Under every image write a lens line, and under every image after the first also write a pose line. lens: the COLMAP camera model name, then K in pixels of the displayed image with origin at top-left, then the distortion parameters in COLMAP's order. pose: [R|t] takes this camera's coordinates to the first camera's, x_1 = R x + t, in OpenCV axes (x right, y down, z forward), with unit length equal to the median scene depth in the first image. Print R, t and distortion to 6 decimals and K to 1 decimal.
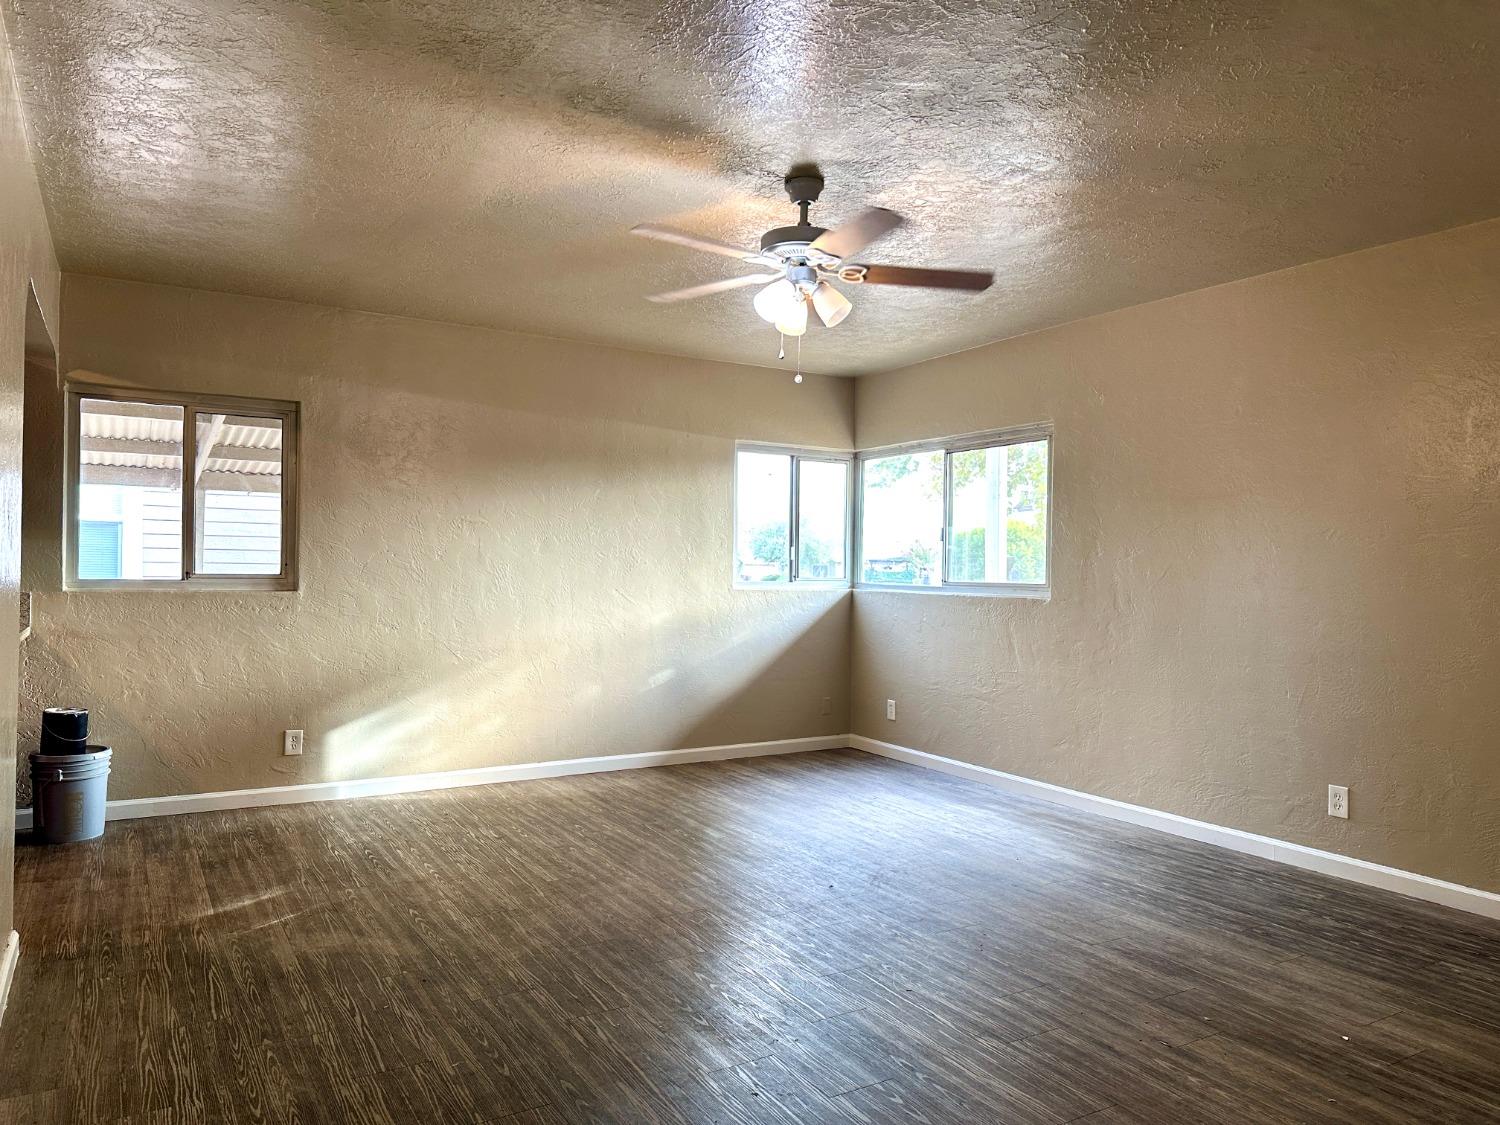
lens RADIAL K [[1050.9, 0, 744.1], [0, 1050.9, 568.7], [0, 0, 1]] dist [0.068995, -0.071092]
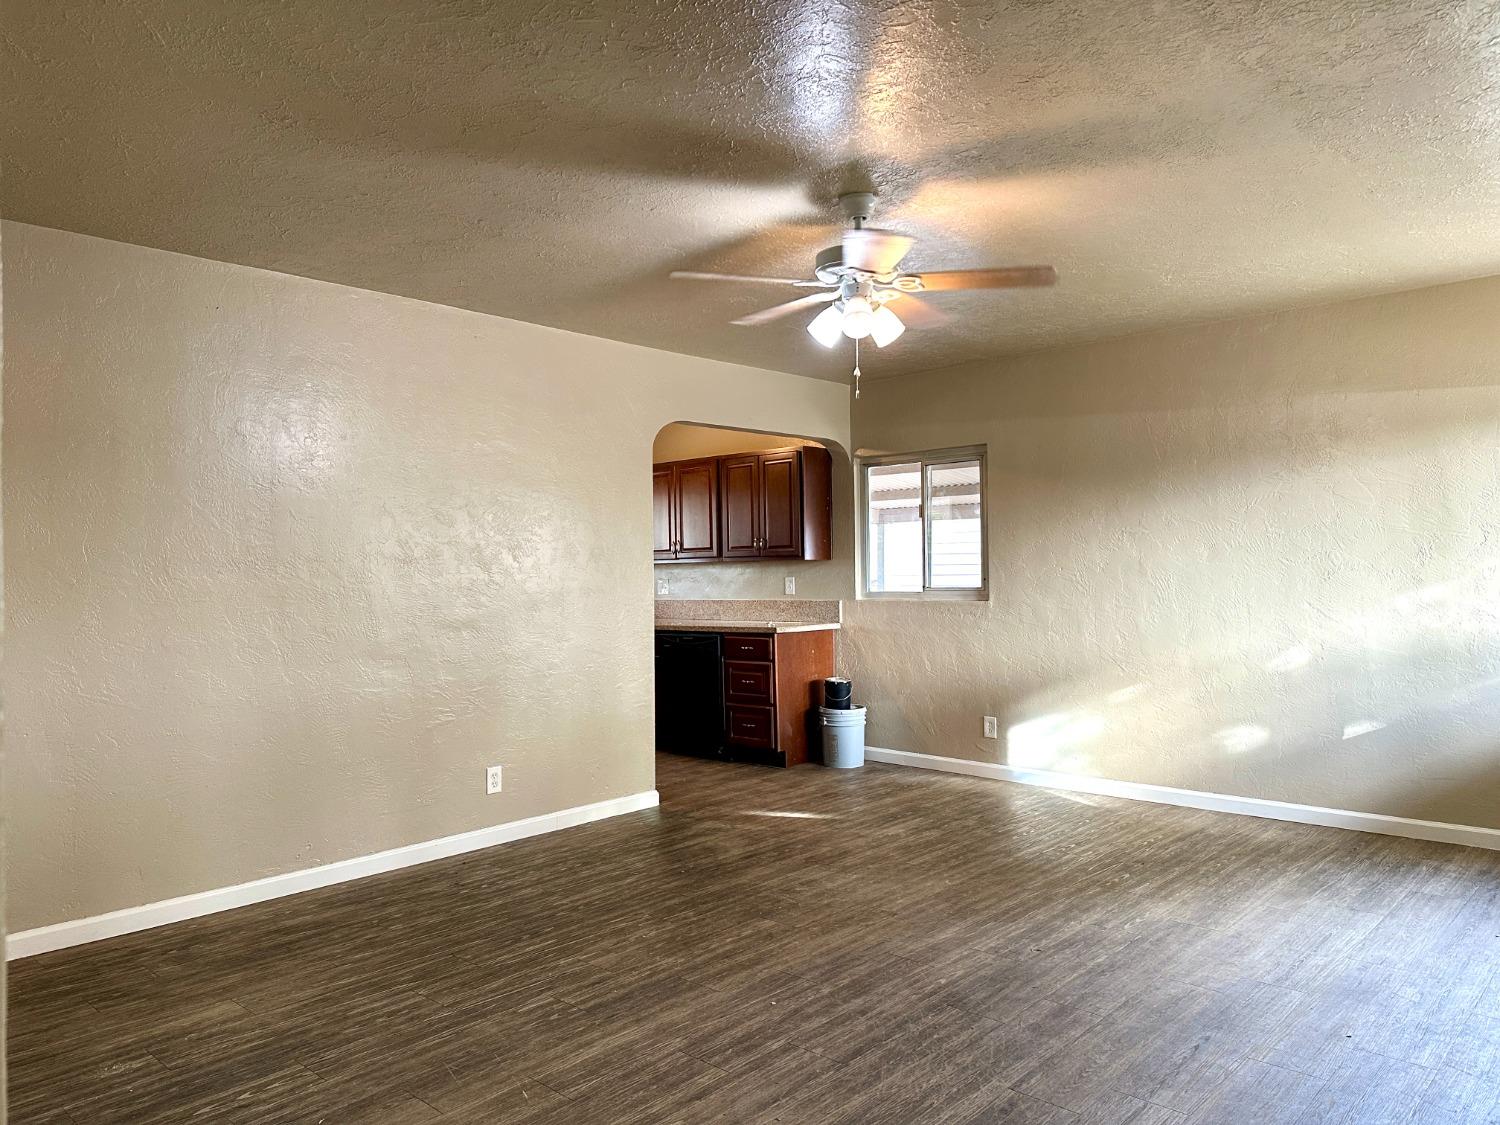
lens RADIAL K [[1050.9, 0, 744.1], [0, 1050.9, 568.7], [0, 0, 1]] dist [0.068995, -0.071092]
pose [[0.281257, -0.020030, -0.959423, 0.777970], [0.014262, 0.999759, -0.016692, 0.000251], [0.959527, -0.008988, 0.281475, 0.481084]]
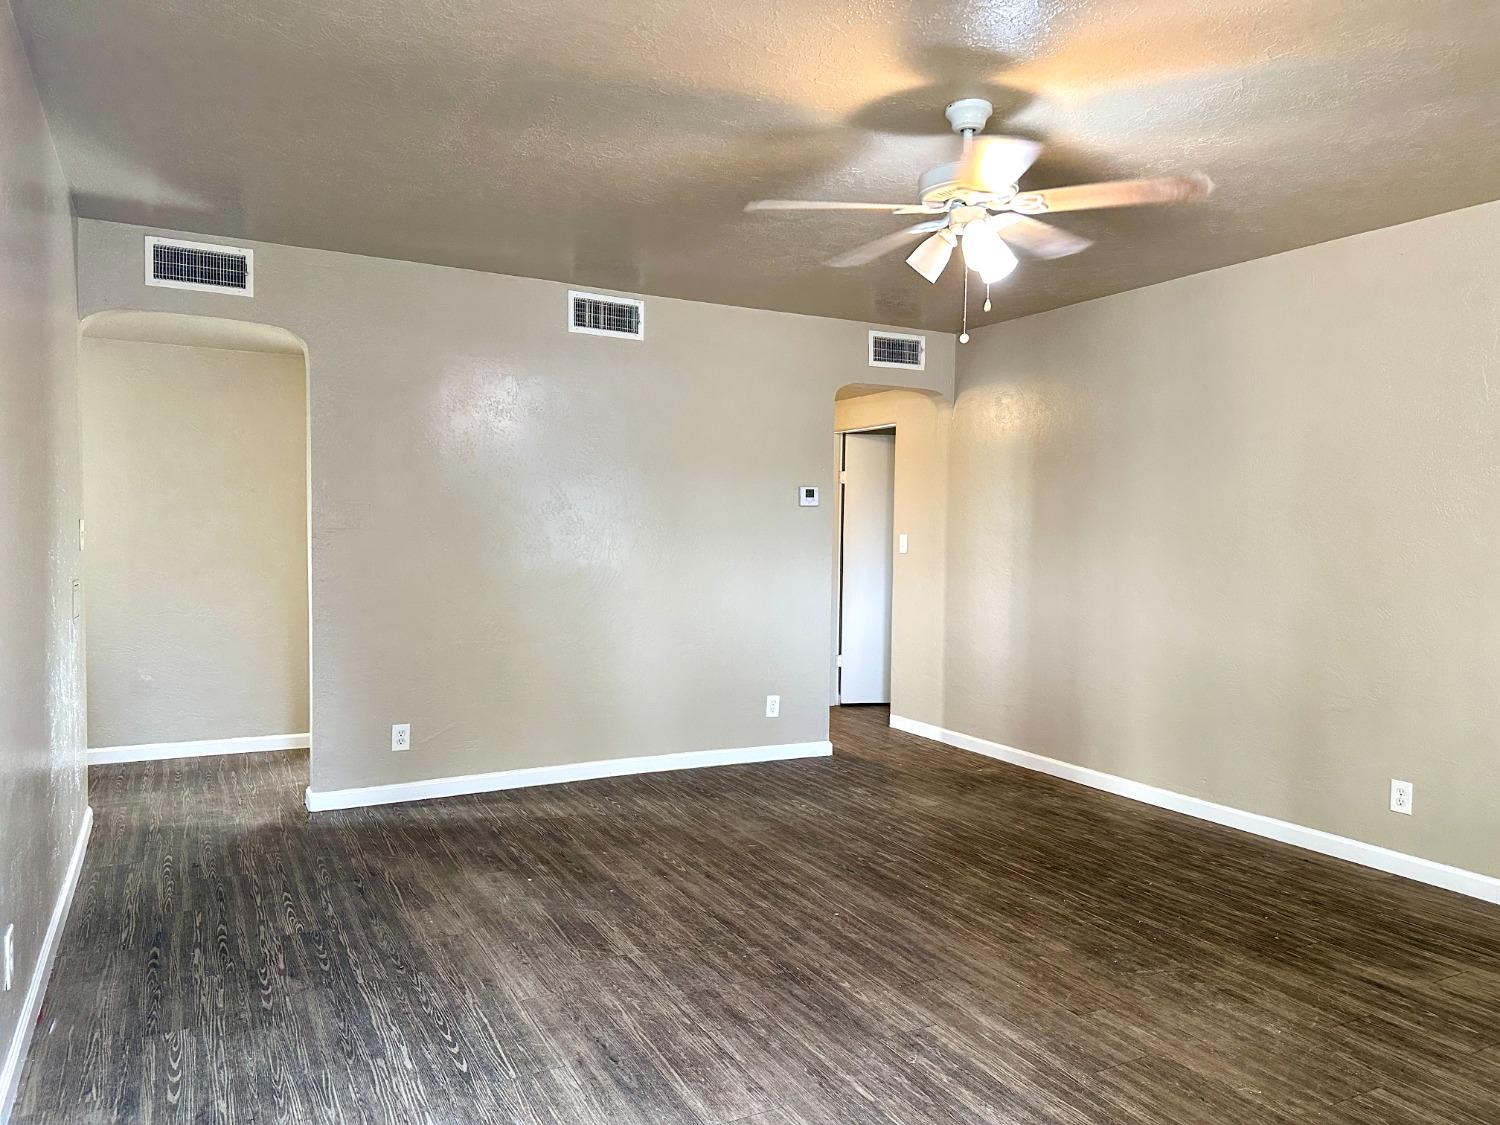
lens RADIAL K [[1050.9, 0, 744.1], [0, 1050.9, 568.7], [0, 0, 1]] dist [0.068995, -0.071092]
pose [[-0.998604, -0.029782, 0.043616, 0.150203], [-0.027946, 0.998721, 0.042135, -0.018748], [-0.044816, 0.040857, -0.998159, 1.488631]]
